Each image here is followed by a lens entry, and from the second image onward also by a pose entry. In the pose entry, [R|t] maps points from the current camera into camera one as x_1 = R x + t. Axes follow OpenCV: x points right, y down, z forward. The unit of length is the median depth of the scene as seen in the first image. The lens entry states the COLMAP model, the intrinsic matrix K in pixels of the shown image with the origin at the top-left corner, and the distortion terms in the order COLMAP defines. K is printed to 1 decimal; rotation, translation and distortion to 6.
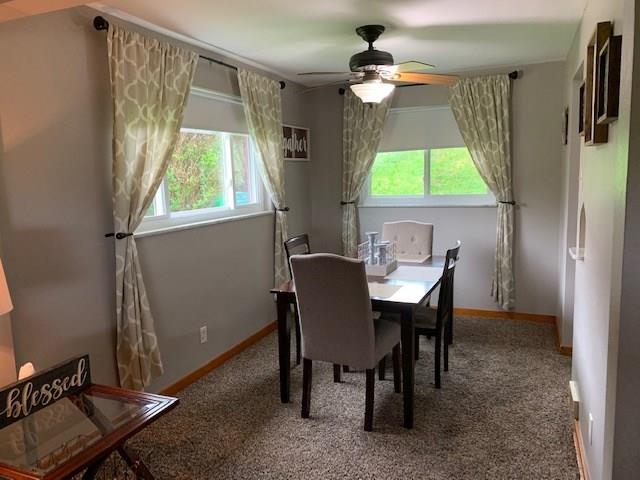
lens RADIAL K [[484.6, 0, 318.1], [0, 484.6, 236.1], [0, 0, 1]] dist [0.073215, -0.099639]
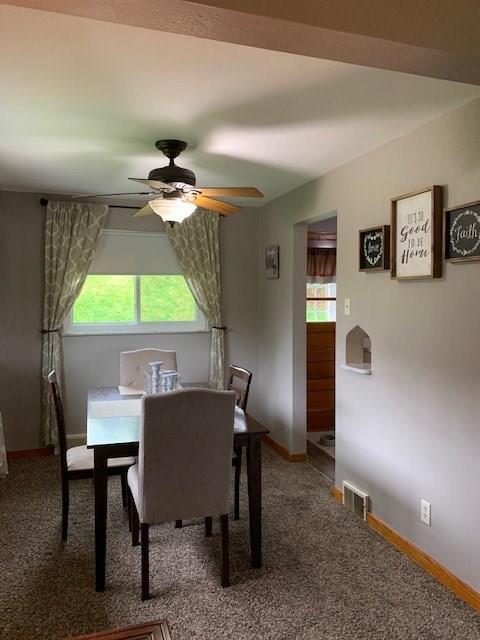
lens RADIAL K [[484.6, 0, 240.0], [0, 484.6, 320.0], [0, 0, 1]] dist [0.073215, -0.099639]
pose [[0.762231, -0.002407, 0.647301, -0.269874], [0.061212, 0.995780, -0.068377, -0.011222], [-0.644405, 0.091742, 0.759161, 0.159056]]
